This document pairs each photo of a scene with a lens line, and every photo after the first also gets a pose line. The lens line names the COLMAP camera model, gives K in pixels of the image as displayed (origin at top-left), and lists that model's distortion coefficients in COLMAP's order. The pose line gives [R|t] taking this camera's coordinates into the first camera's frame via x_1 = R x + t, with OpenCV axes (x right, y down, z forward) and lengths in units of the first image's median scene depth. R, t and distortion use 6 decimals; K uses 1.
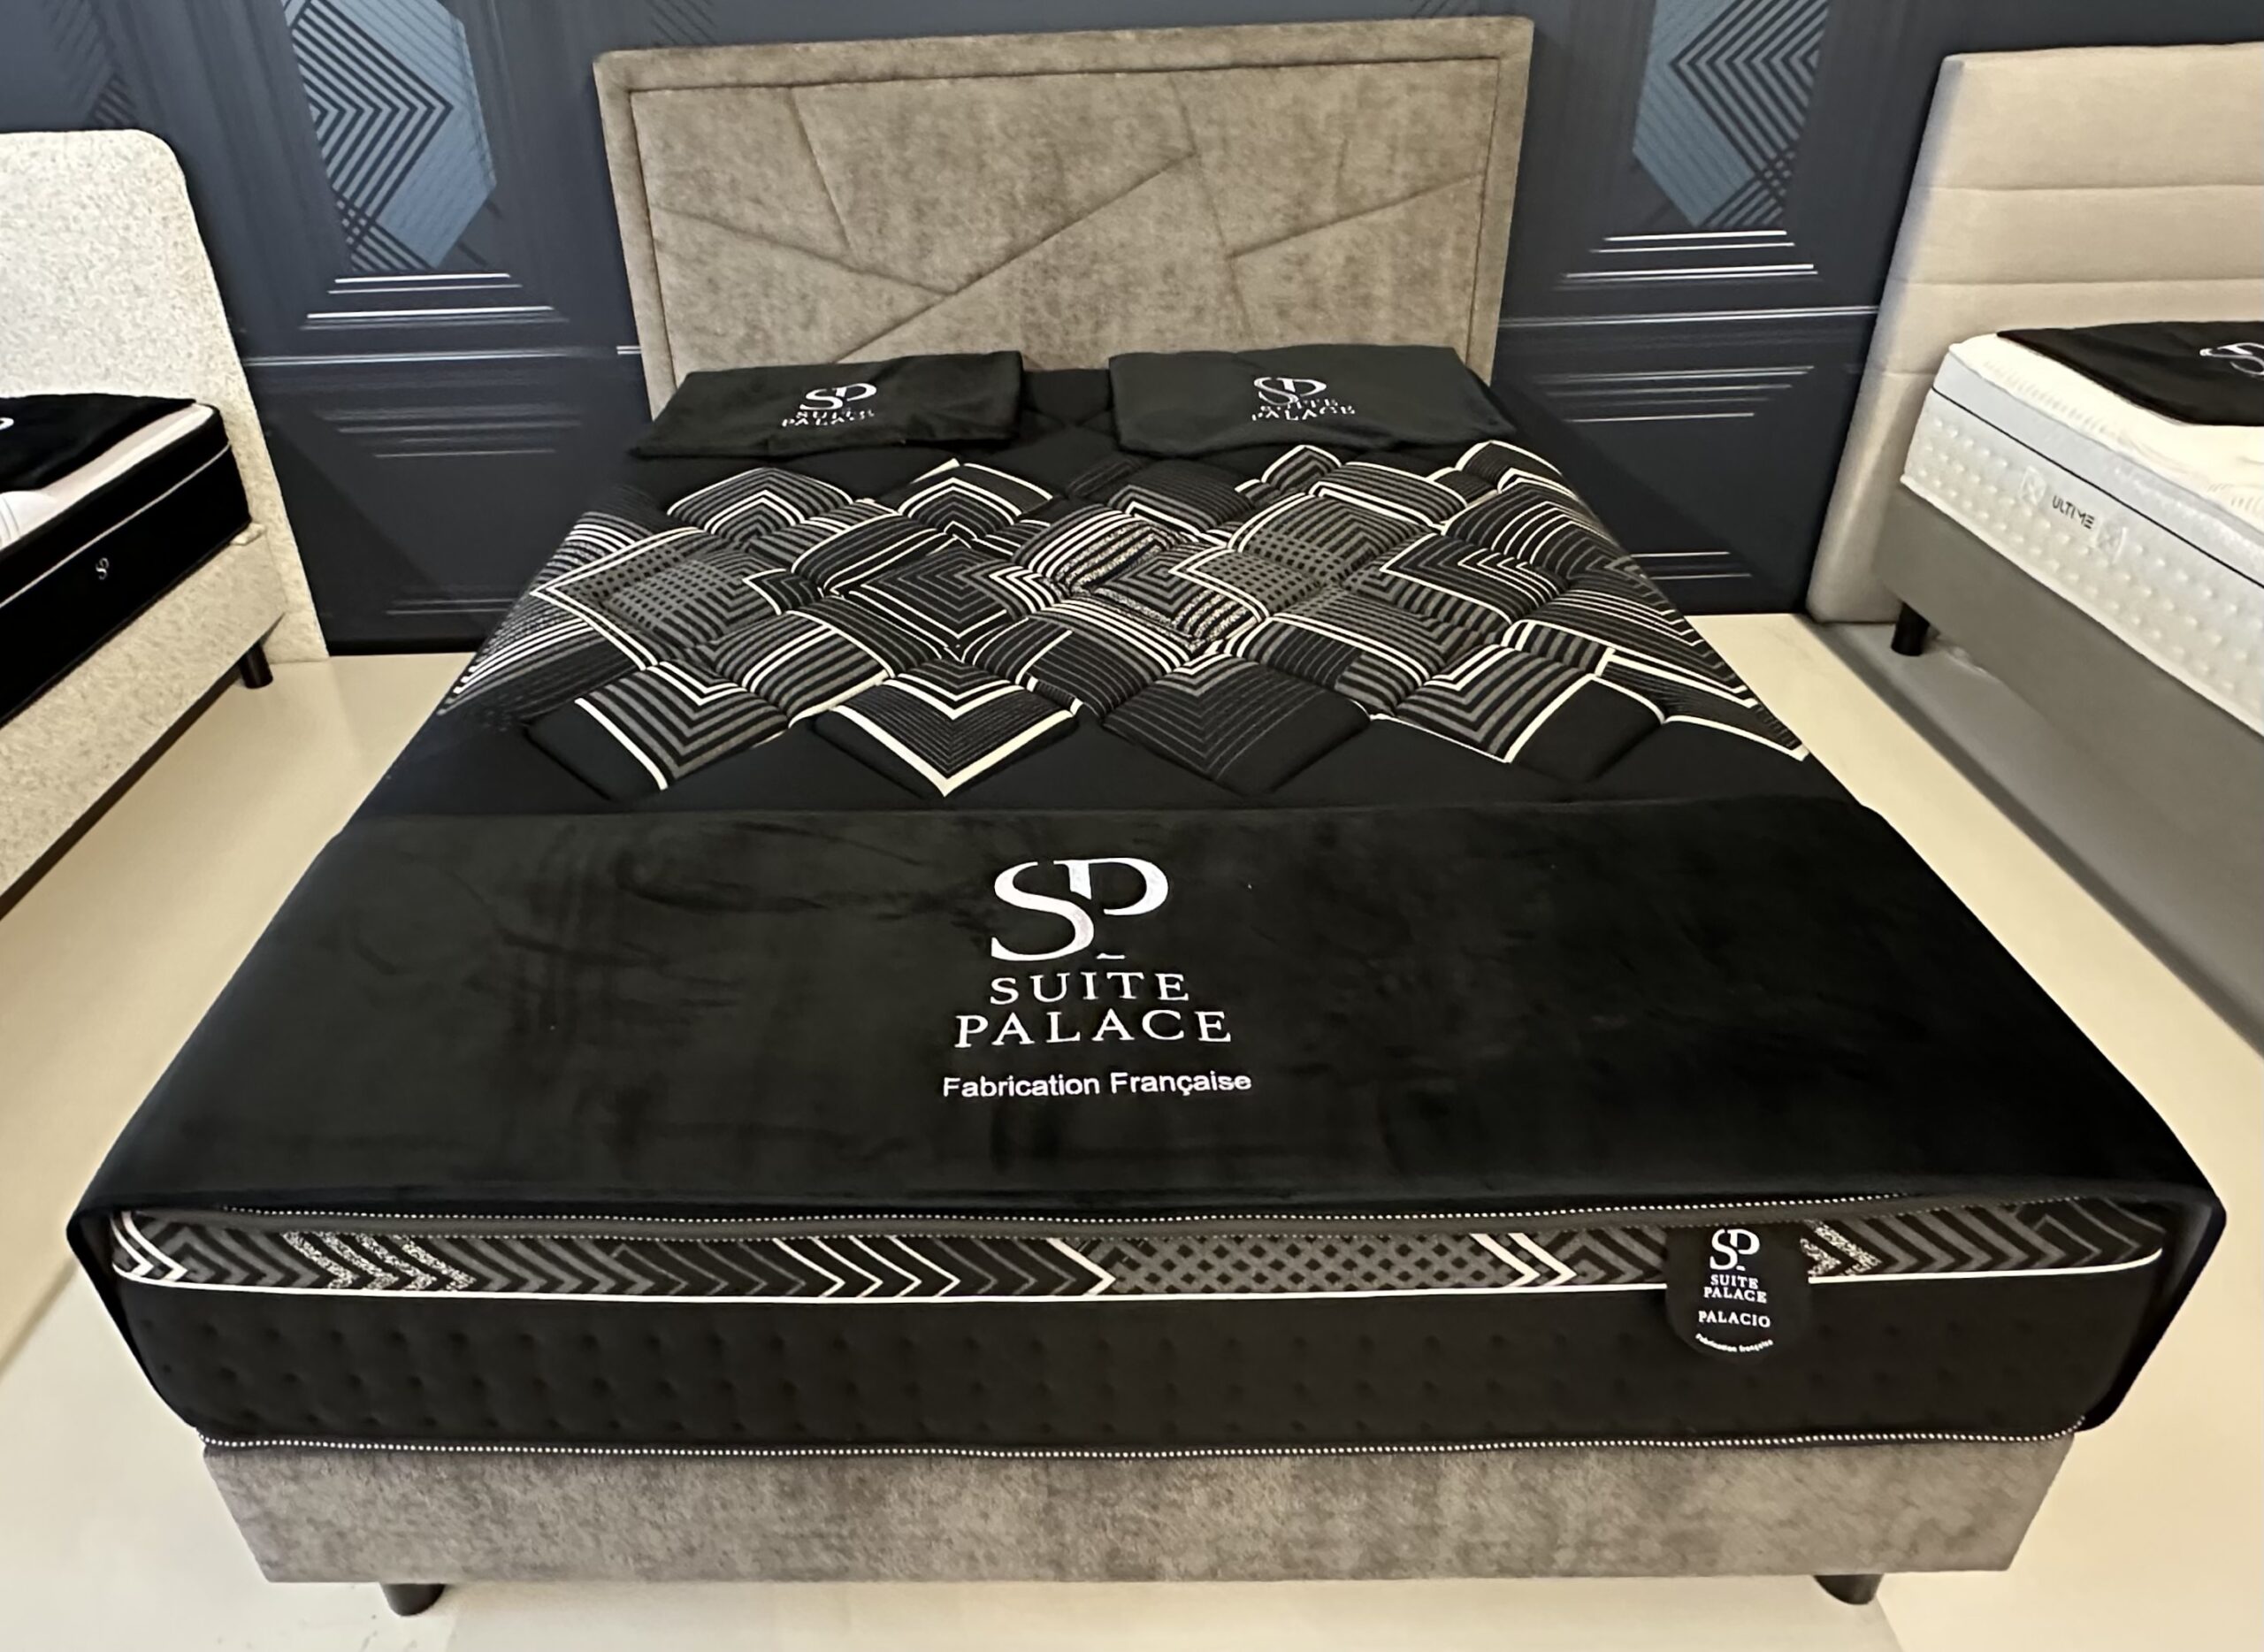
lens RADIAL K [[1654.5, 0, 1002.2], [0, 1654.5, 799.7], [0, 0, 1]] dist [-0.029934, 0.000595]
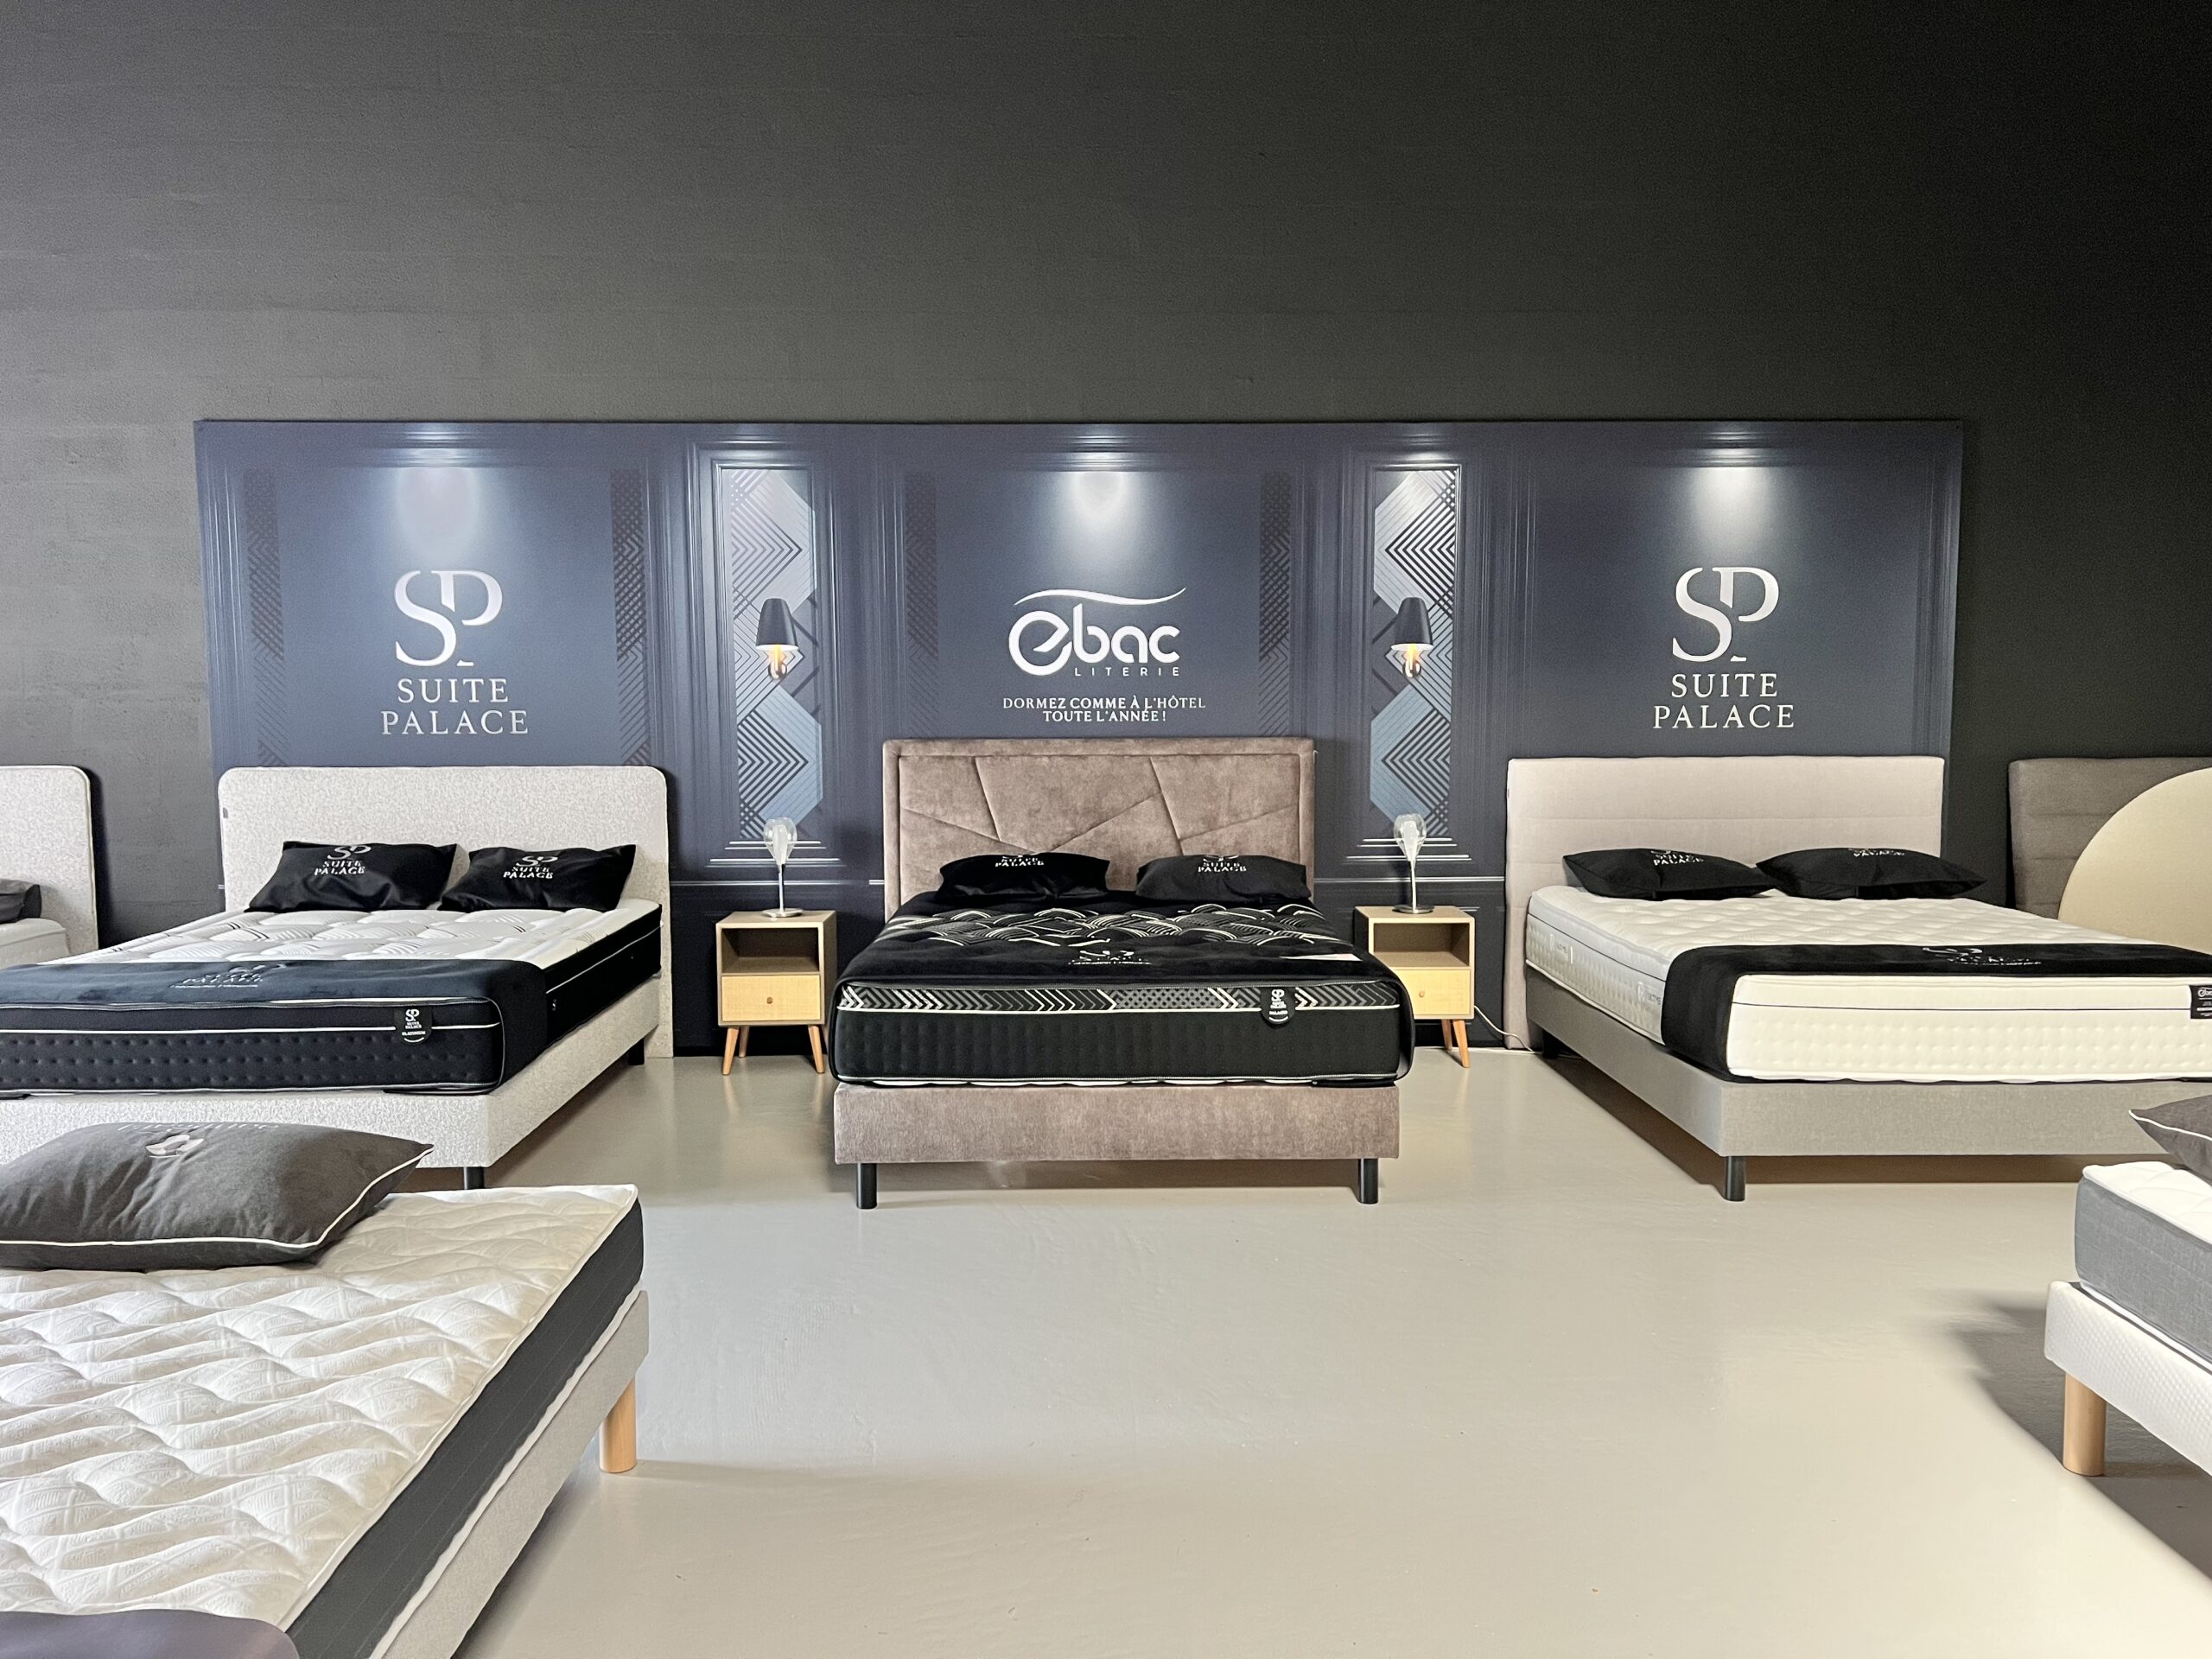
lens RADIAL K [[1671.7, 0, 1106.5], [0, 1671.7, 831.8], [0, 0, 1]] dist [0.000667, -0.000064]
pose [[0.998562, 0.030324, 0.044206, -0.048869], [-0.009734, 0.913487, -0.406752, 0.537691], [-0.052716, 0.405737, 0.912469, -0.957125]]
